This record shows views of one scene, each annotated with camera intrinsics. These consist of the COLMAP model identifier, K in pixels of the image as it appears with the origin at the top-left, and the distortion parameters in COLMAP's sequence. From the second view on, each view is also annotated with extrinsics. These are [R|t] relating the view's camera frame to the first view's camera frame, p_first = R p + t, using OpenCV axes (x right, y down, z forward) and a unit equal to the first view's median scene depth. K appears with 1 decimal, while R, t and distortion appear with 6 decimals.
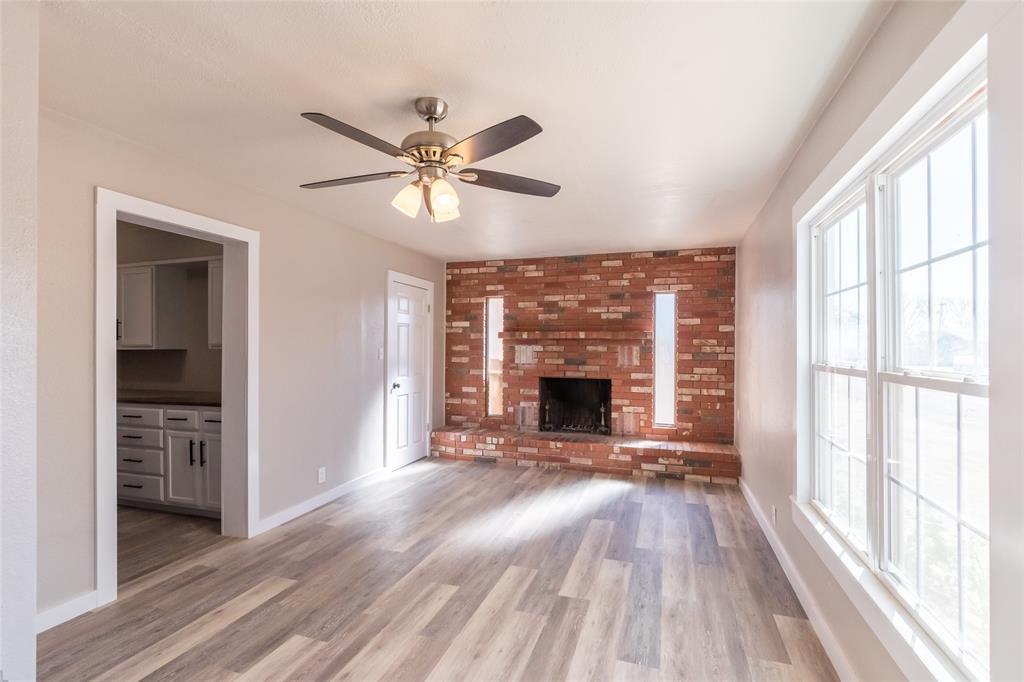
lens RADIAL K [[479.1, 0, 510.6], [0, 479.1, 343.7], [0, 0, 1]] dist [0.000496, 0.000016]
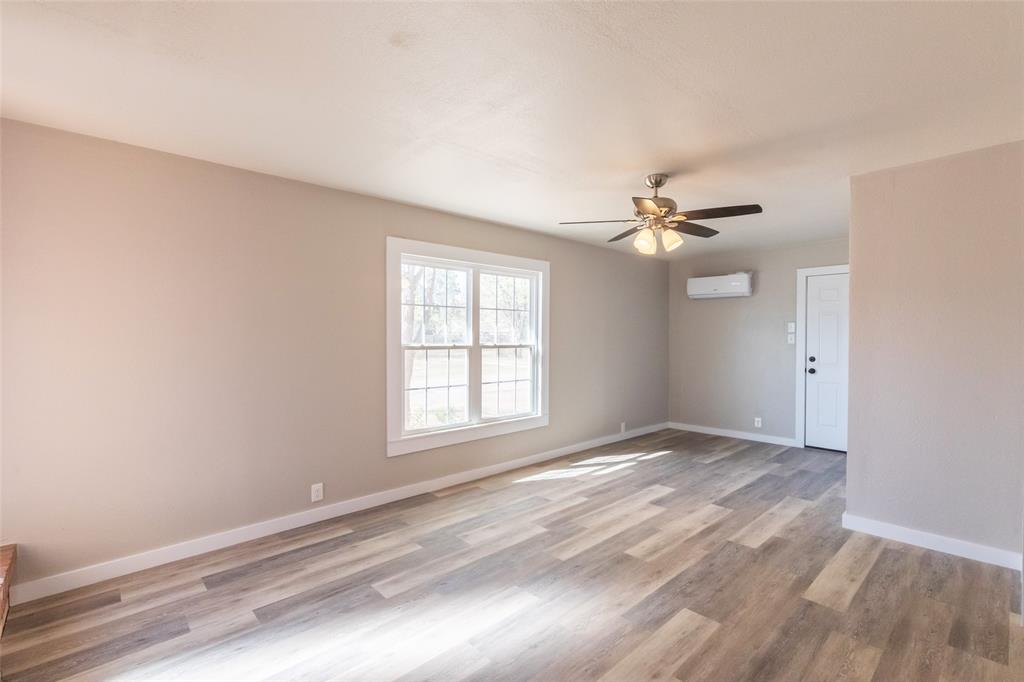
lens RADIAL K [[461.9, 0, 508.6], [0, 461.9, 344.9], [0, 0, 1]] dist [0.004052, -0.000265]
pose [[-0.875332, -0.014140, 0.483316, -0.379723], [-0.007591, 0.999851, 0.015503, 0.014678], [-0.483463, 0.009902, -0.875309, 2.037880]]
